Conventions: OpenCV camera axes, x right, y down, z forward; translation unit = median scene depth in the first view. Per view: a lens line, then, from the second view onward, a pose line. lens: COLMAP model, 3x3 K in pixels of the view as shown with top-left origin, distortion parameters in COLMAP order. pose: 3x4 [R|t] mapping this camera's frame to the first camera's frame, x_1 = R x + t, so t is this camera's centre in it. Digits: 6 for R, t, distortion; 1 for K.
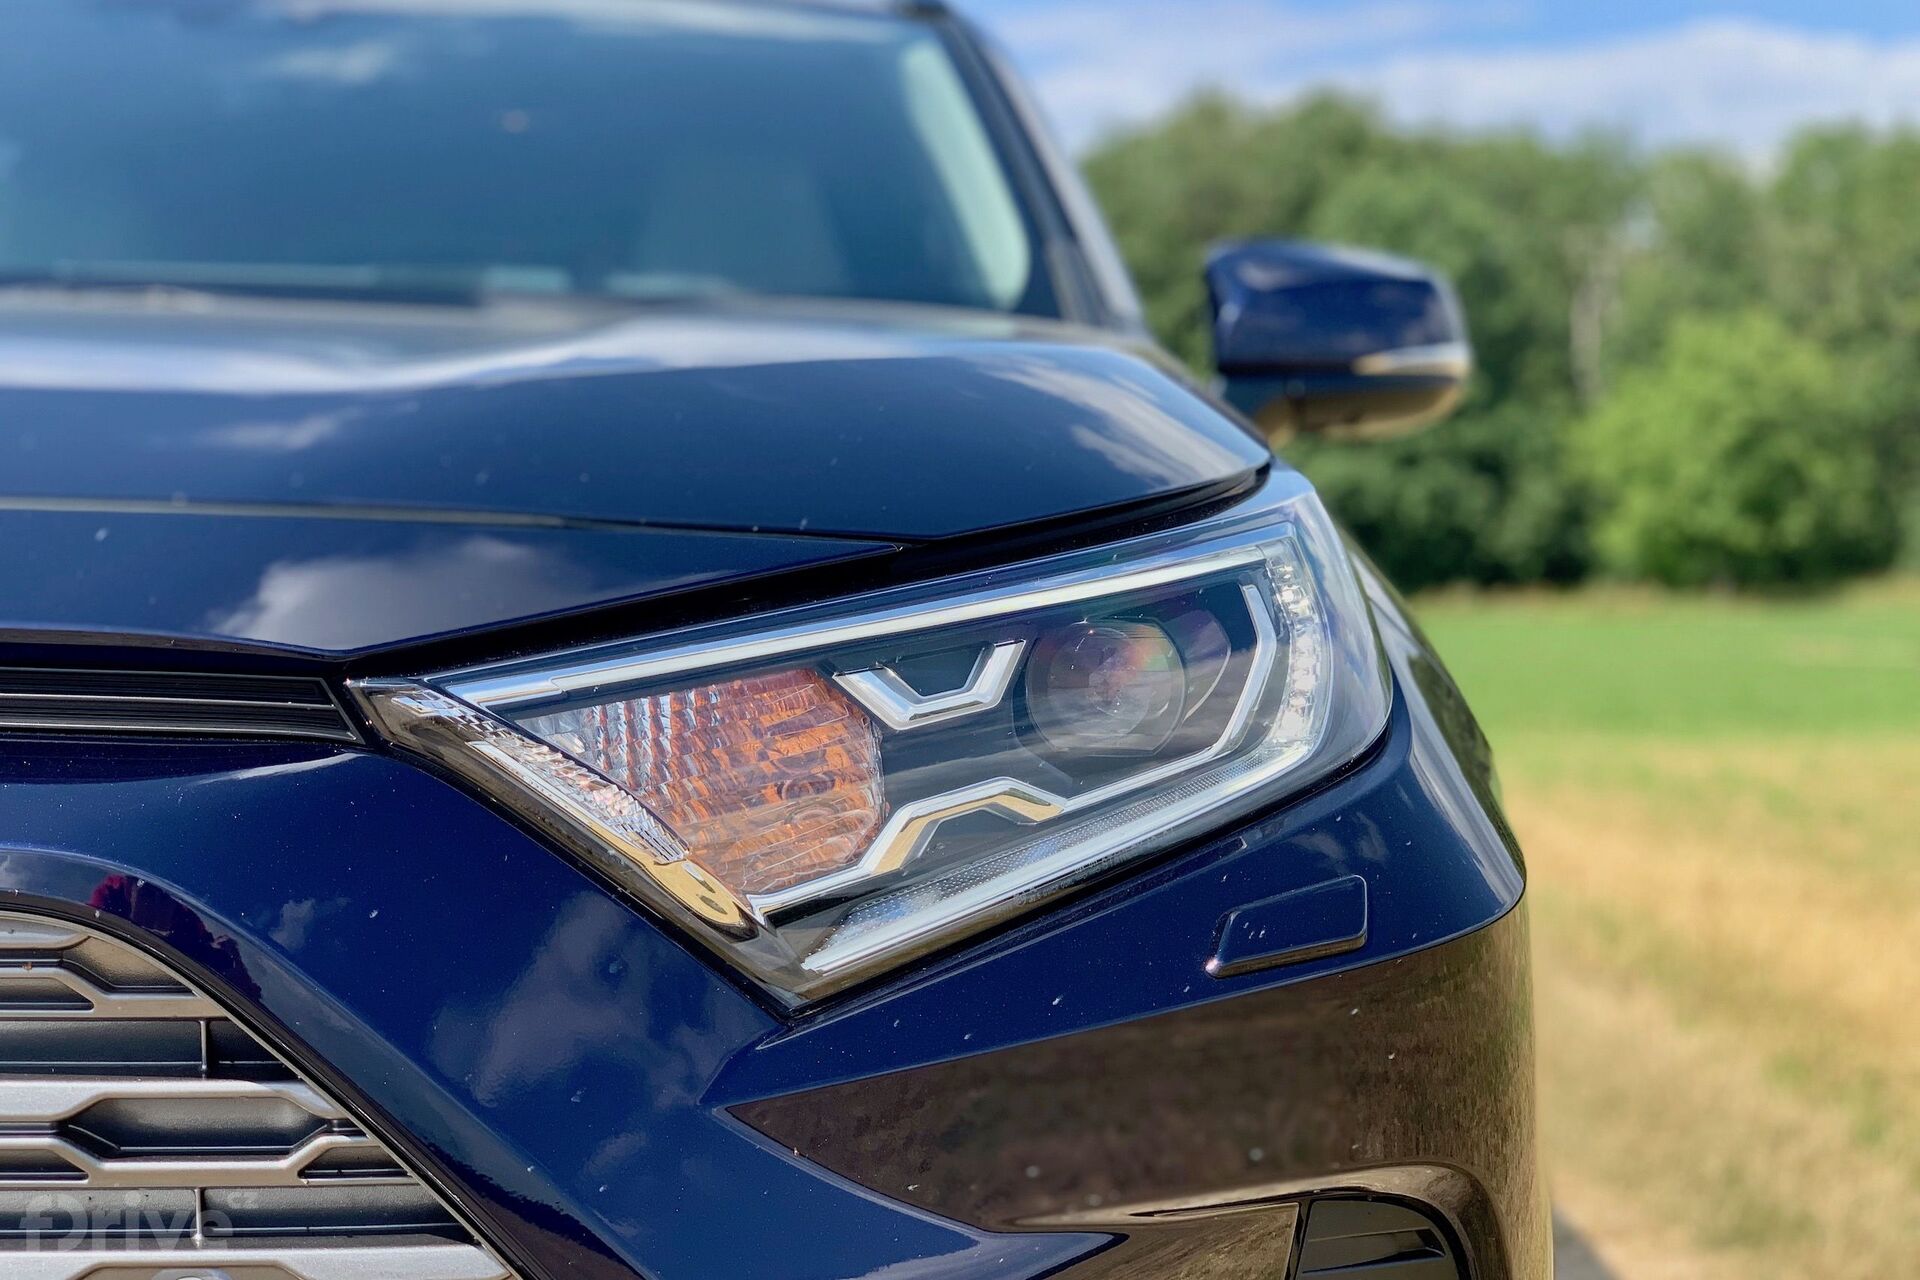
lens RADIAL K [[2975.0, 0, 962.8], [0, 2975.0, 643.2], [0, 0, 1]] dist [-0.042875, 0.000000]
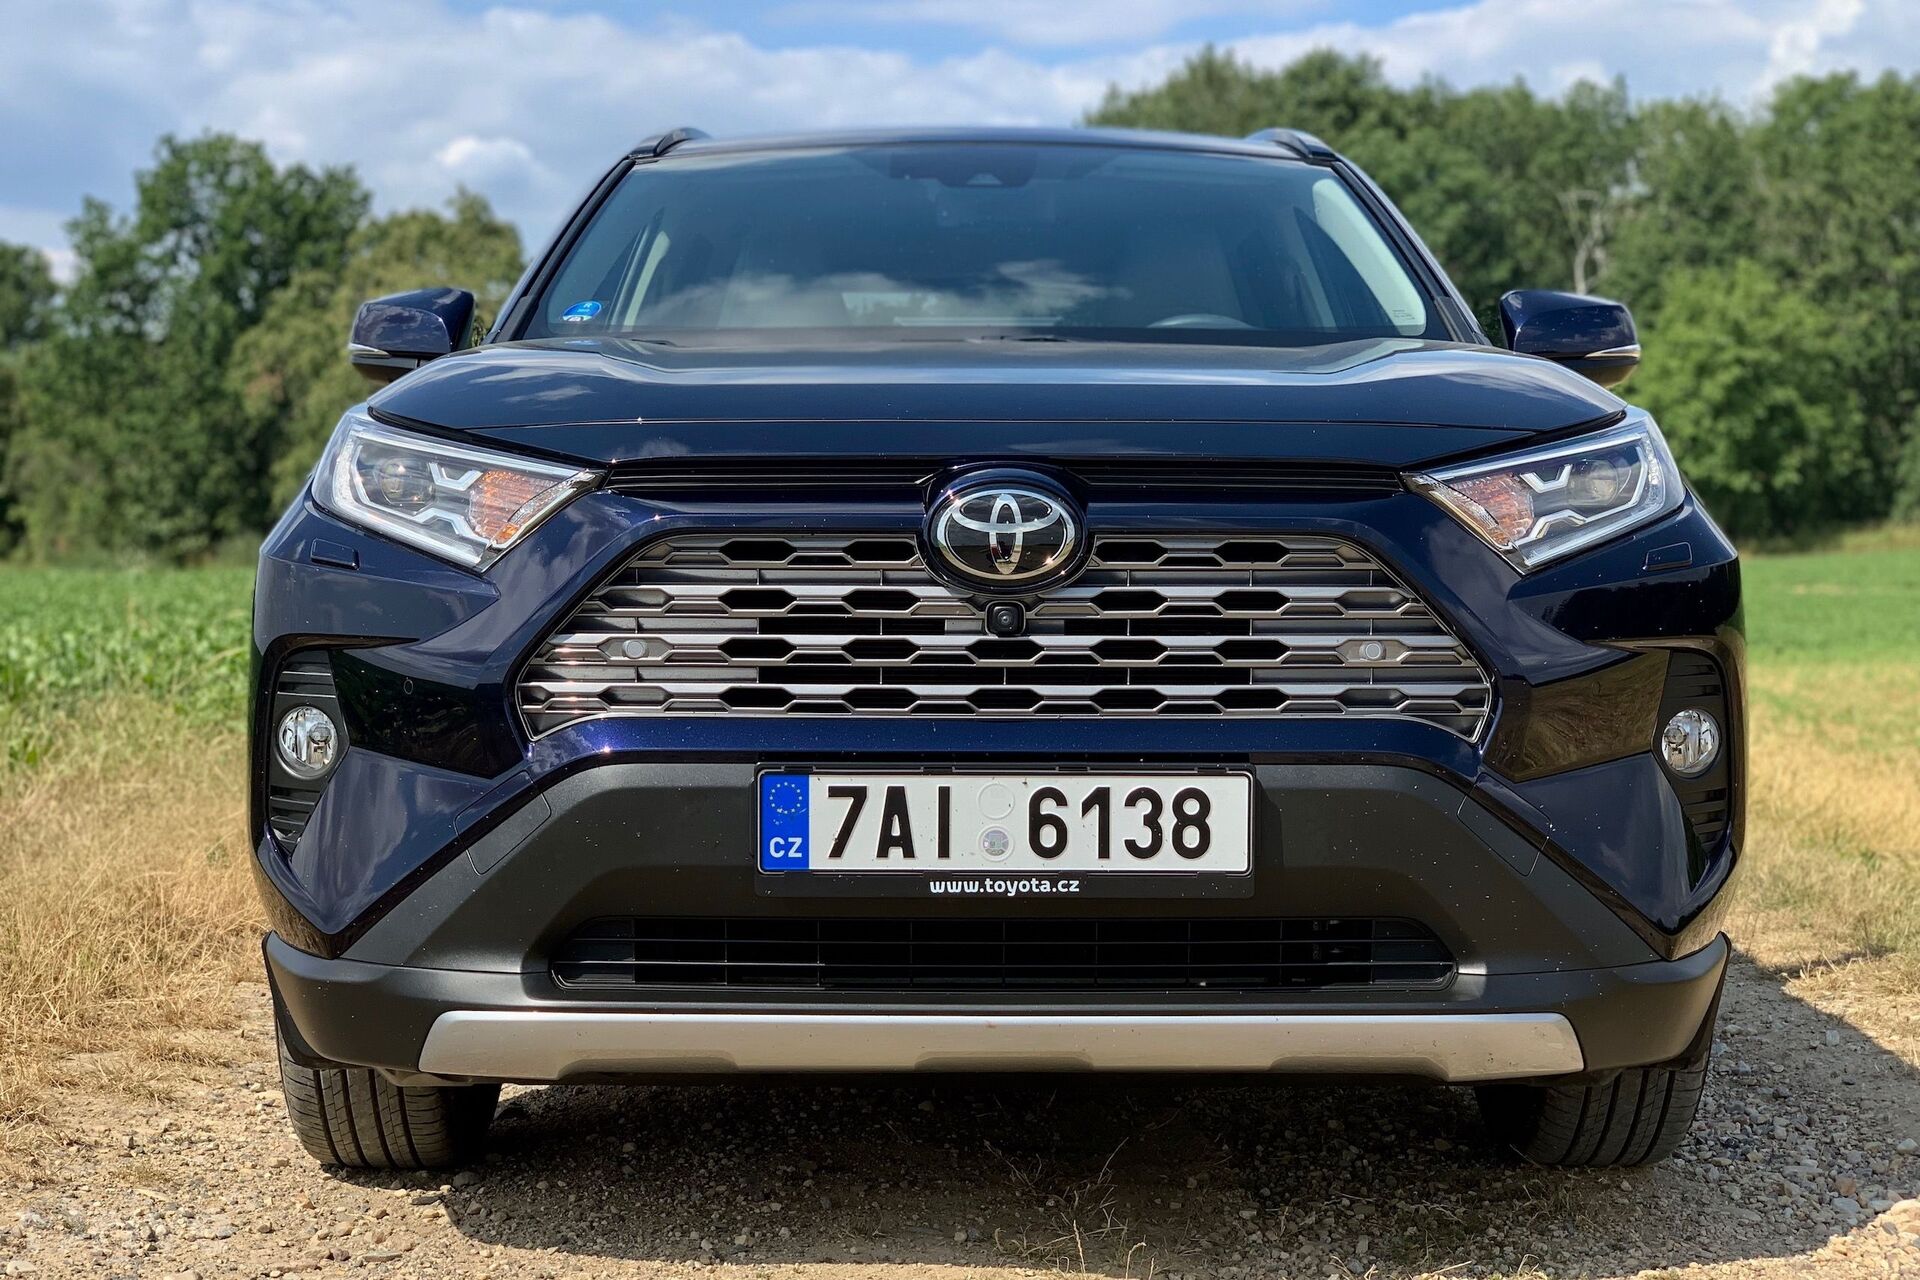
lens RADIAL K [[2975.0, 0, 956.8], [0, 2975.0, 633.2], [0, 0, 1]] dist [-0.042875, 0.000000]
pose [[0.999836, -0.018128, -0.000441, -0.550914], [0.018131, 0.999796, 0.008867, 0.120266], [0.000280, -0.008873, 0.999961, -1.815727]]
